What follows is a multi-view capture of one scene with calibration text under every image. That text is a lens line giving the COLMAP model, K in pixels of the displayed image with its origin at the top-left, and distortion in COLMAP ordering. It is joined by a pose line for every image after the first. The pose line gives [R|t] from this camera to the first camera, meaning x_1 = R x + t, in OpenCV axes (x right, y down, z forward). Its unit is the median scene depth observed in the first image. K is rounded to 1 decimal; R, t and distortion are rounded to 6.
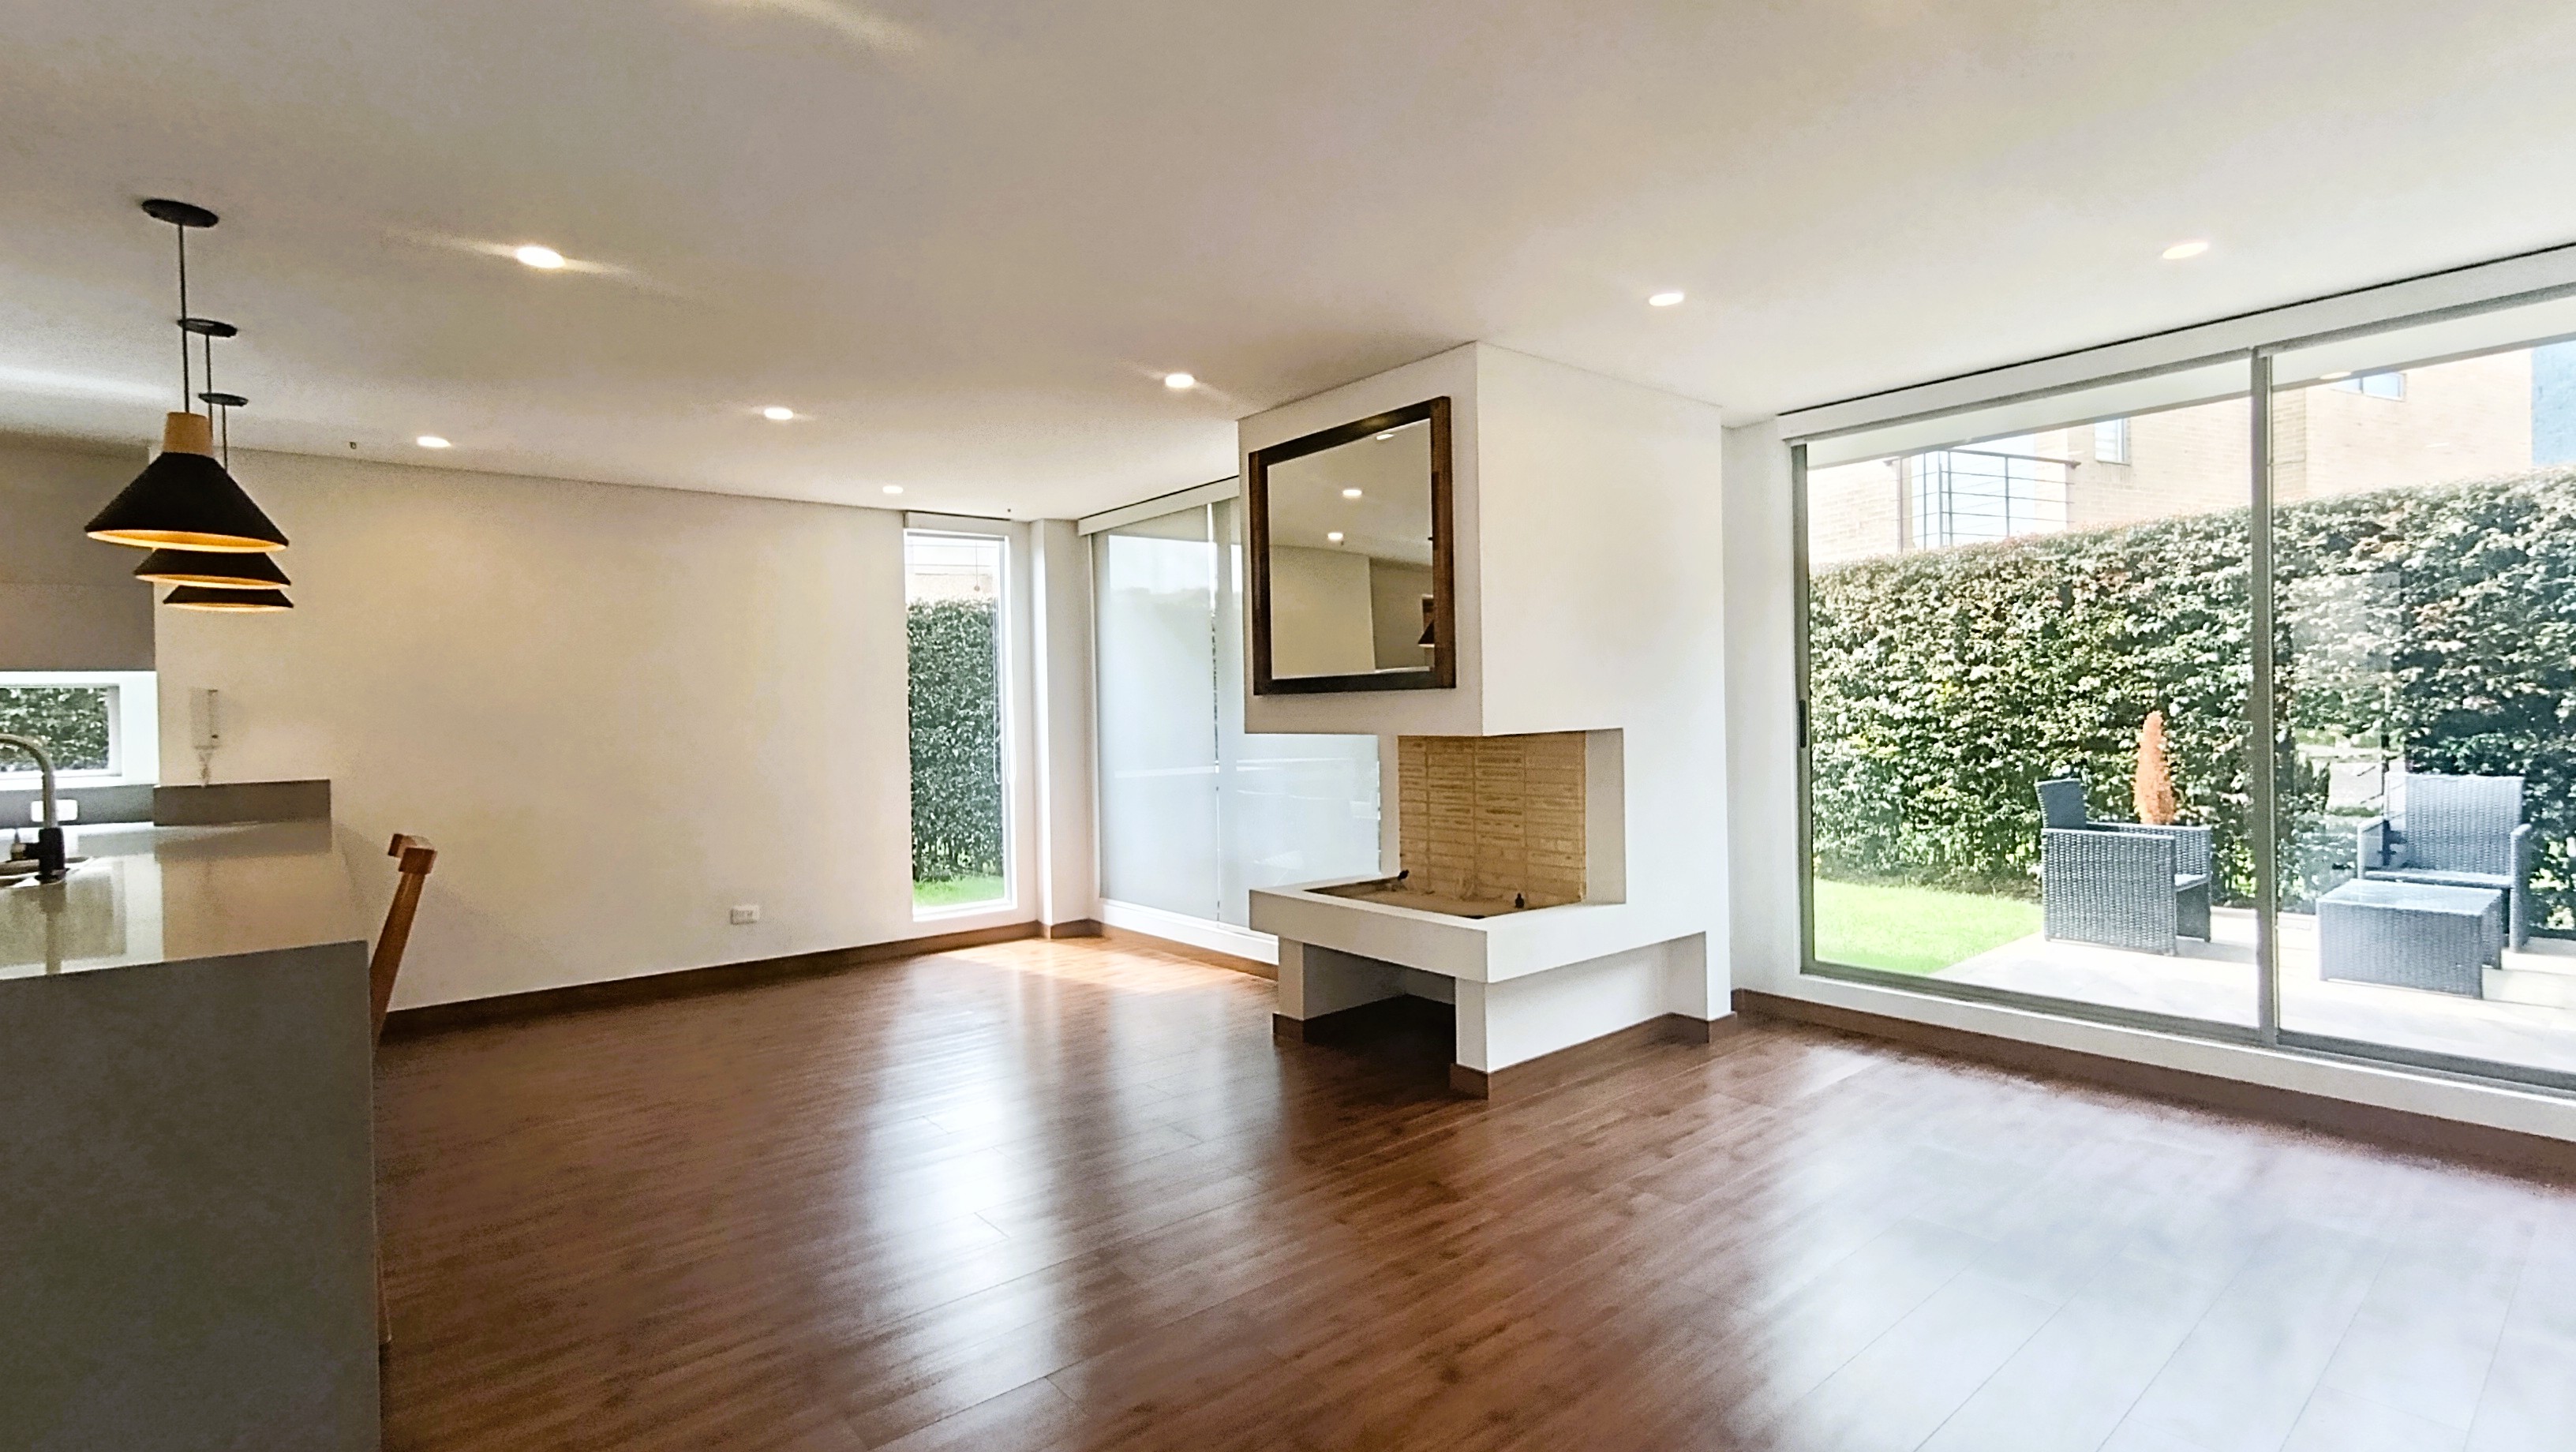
lens RADIAL K [[1192.0, 0, 1288.0], [0, 1192.0, 726.0], [0, 0, 1]] dist [-0.000938, 0.007689]
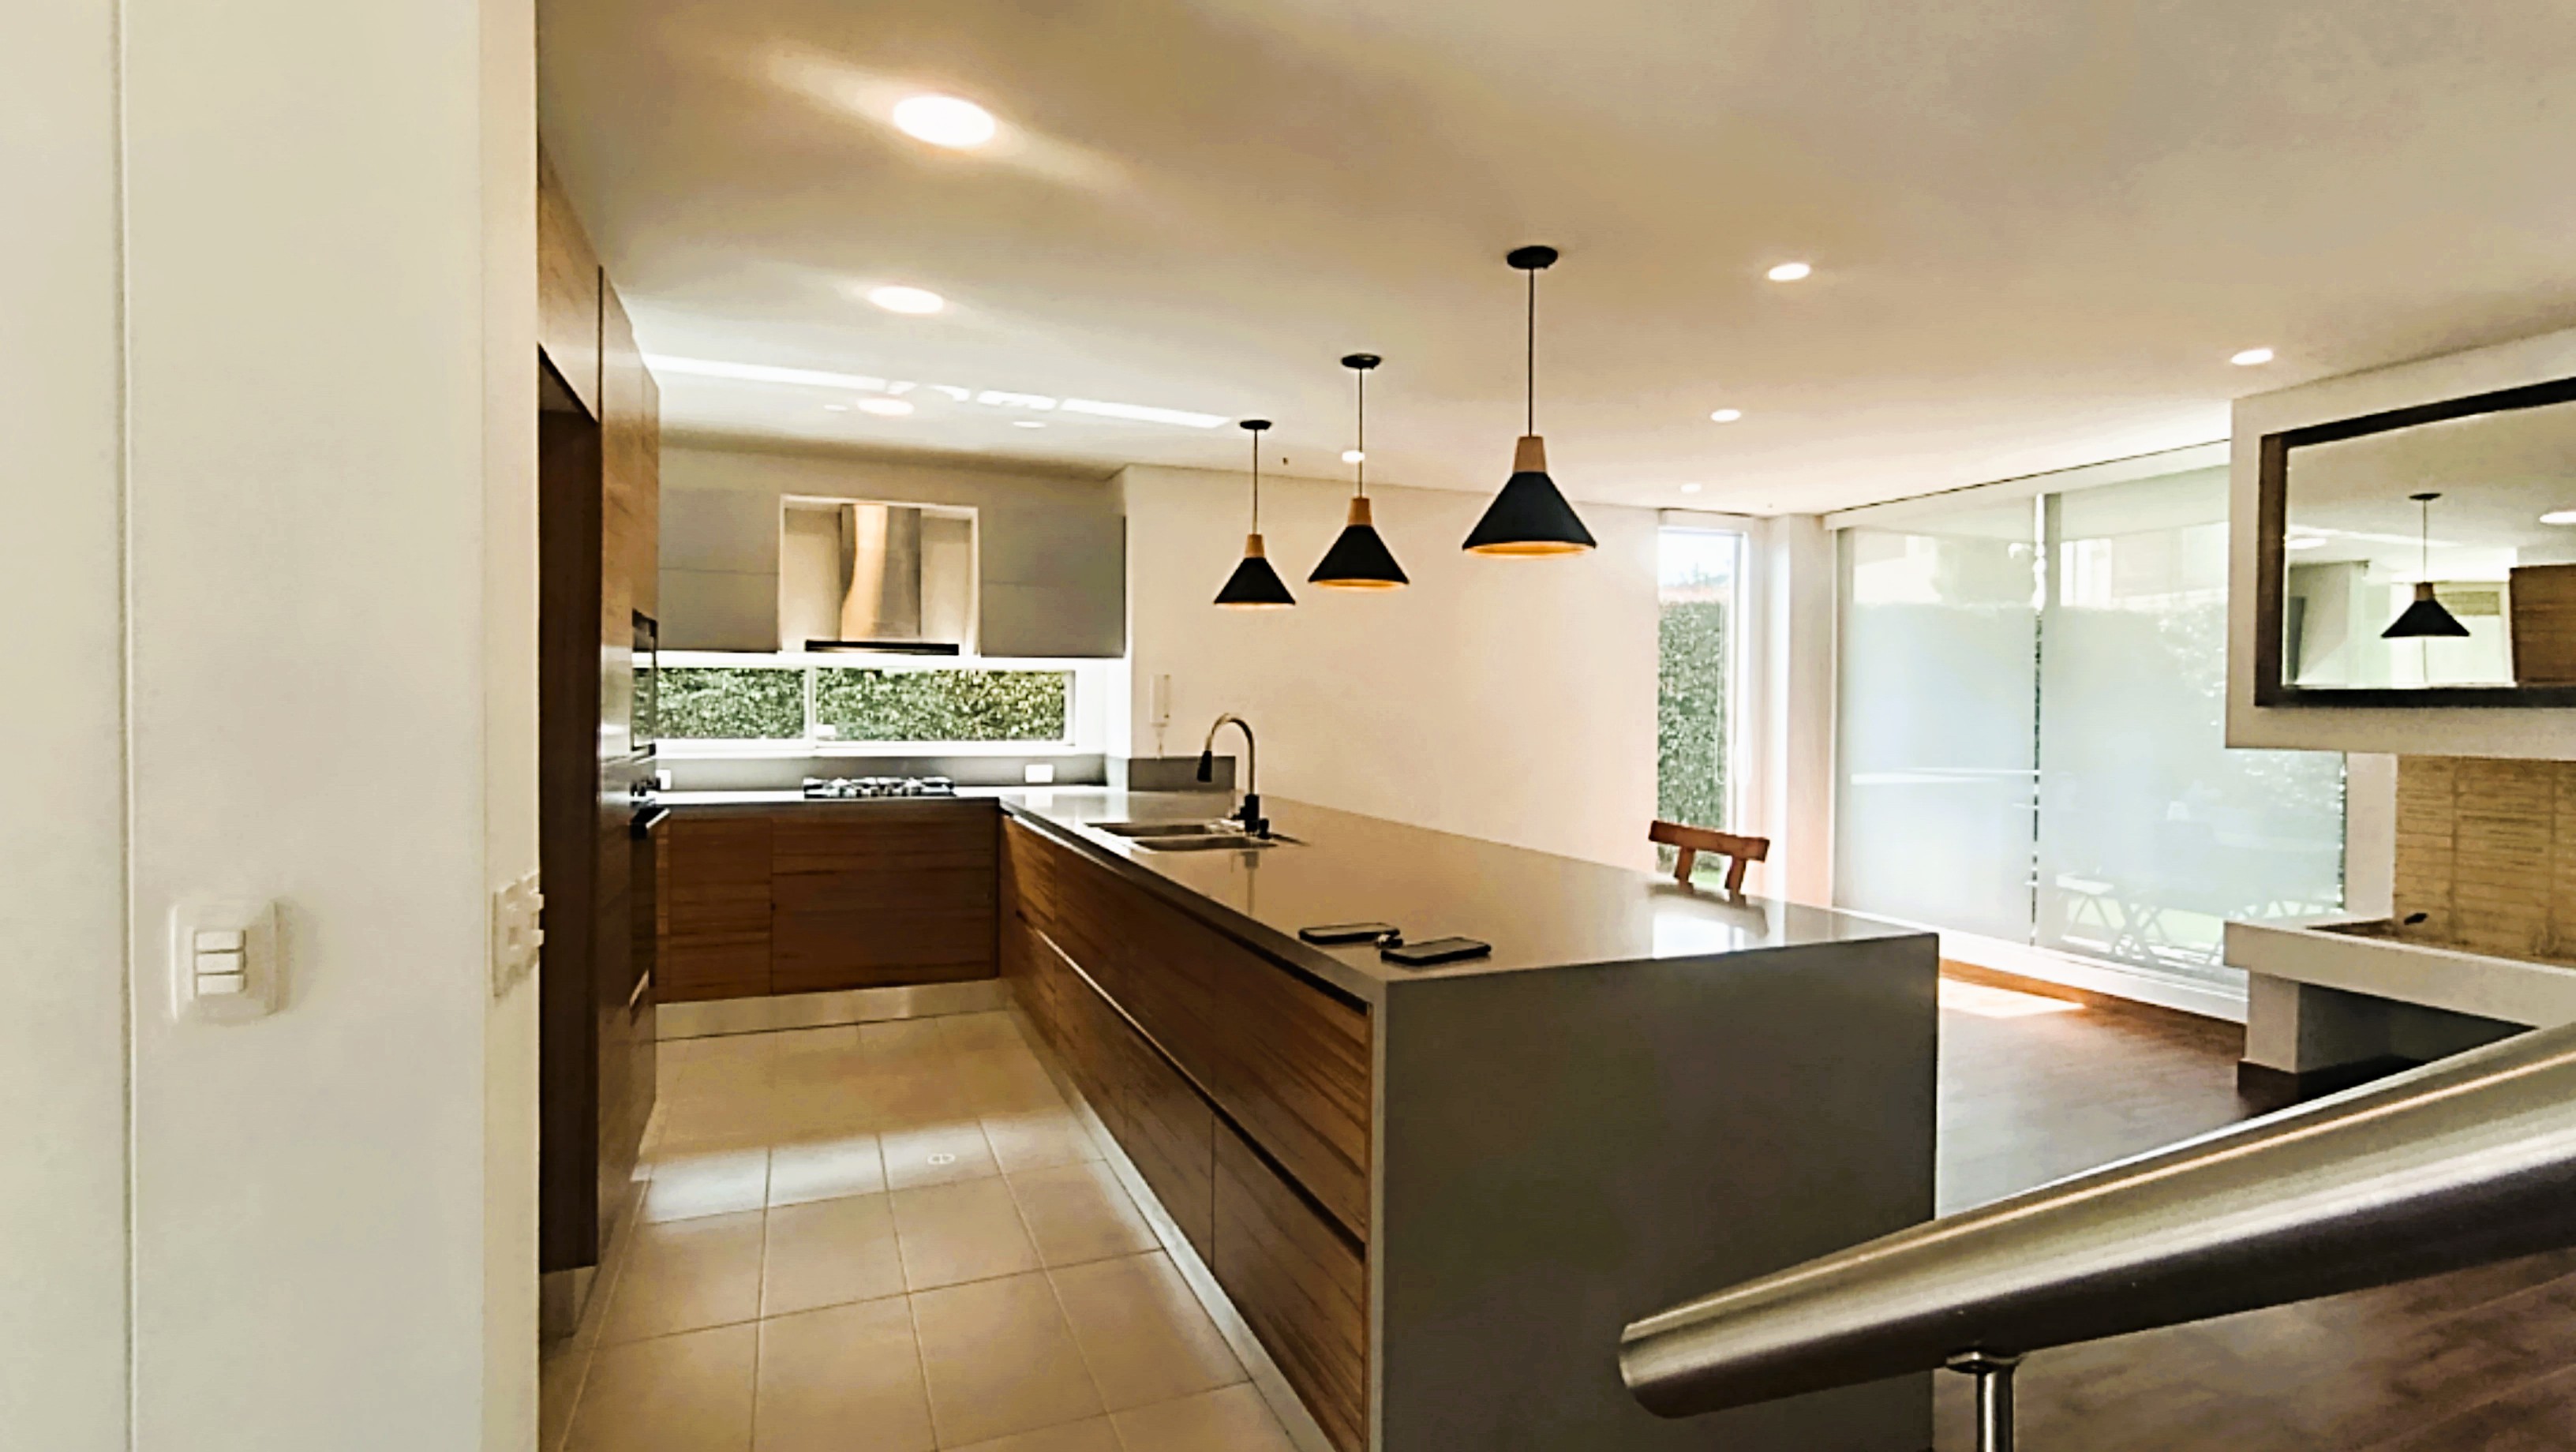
lens RADIAL K [[1192.0, 0, 1288.0], [0, 1192.0, 726.0], [0, 0, 1]] dist [-0.000938, 0.007689]
pose [[0.954014, 0.032976, -0.297942, -0.437967], [-0.031981, 0.999455, 0.008214, 0.004835], [0.298050, 0.001692, 0.954549, -0.073351]]
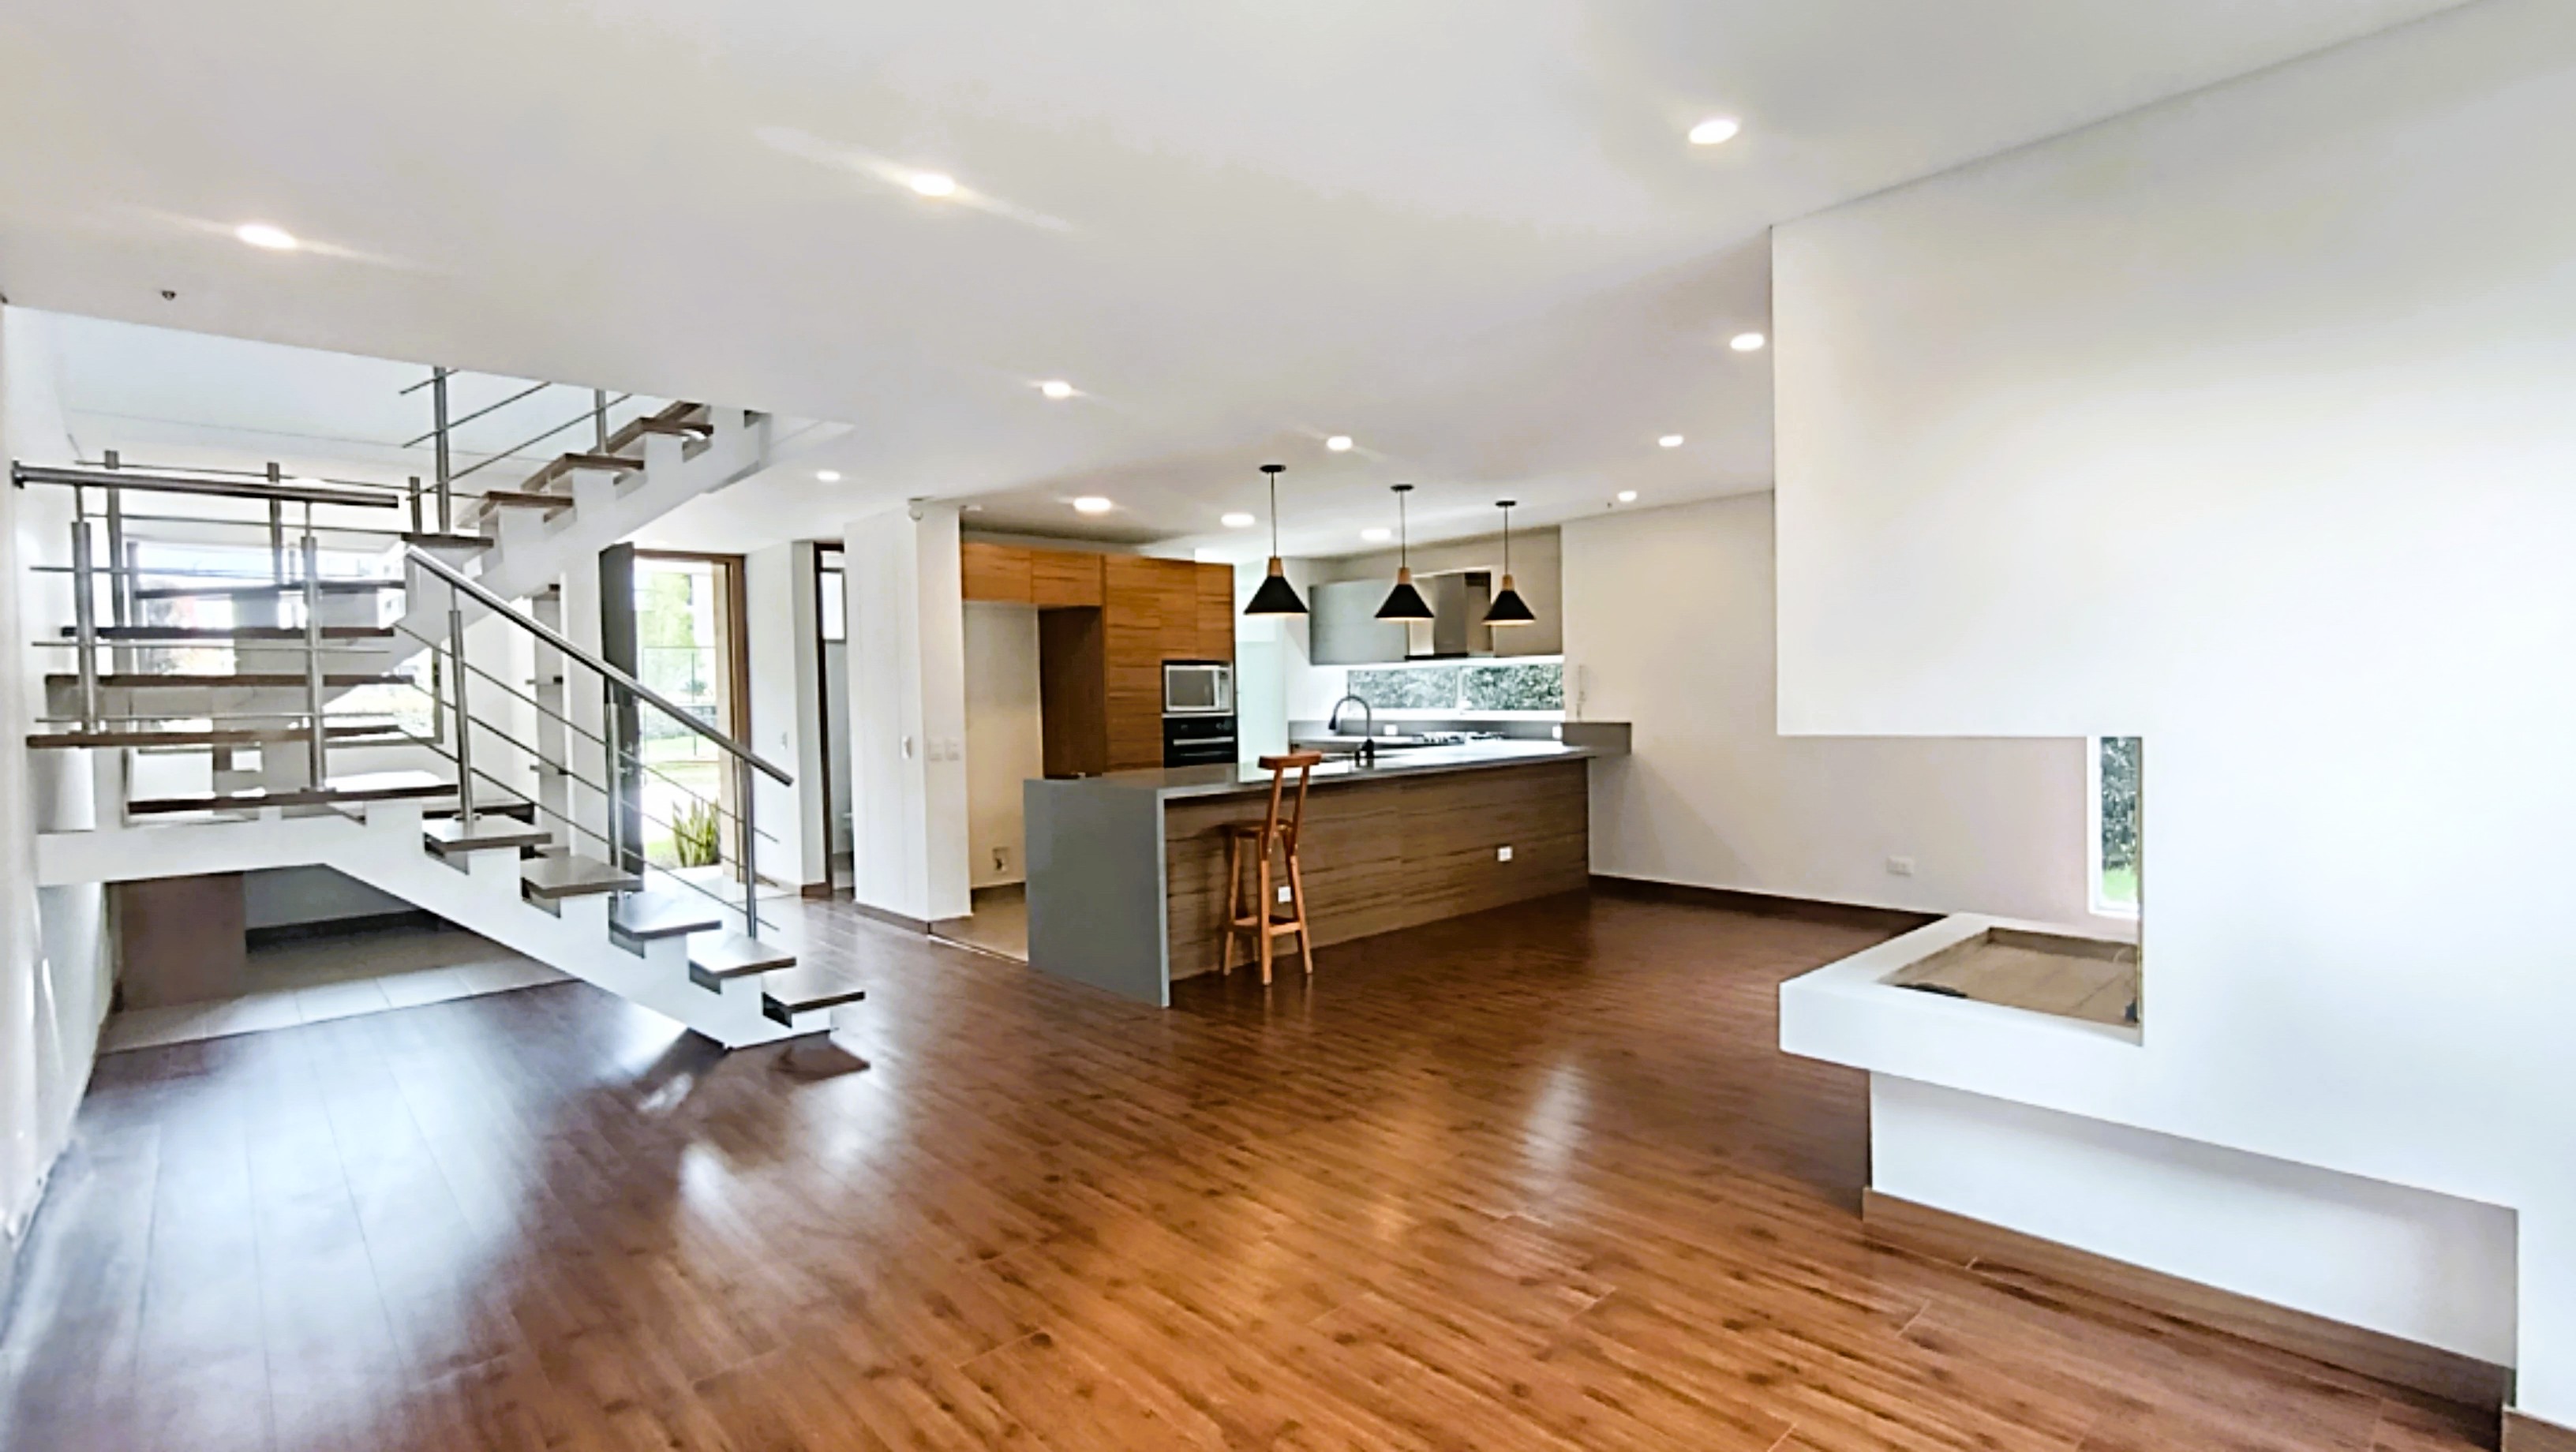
lens RADIAL K [[1192.0, 0, 1288.0], [0, 1192.0, 726.0], [0, 0, 1]] dist [-0.000938, 0.007689]
pose [[0.039916, 0.046728, -0.998110, 0.761048], [0.006866, 0.998869, 0.047038, -0.027554], [0.999179, -0.008730, 0.039550, 0.533554]]
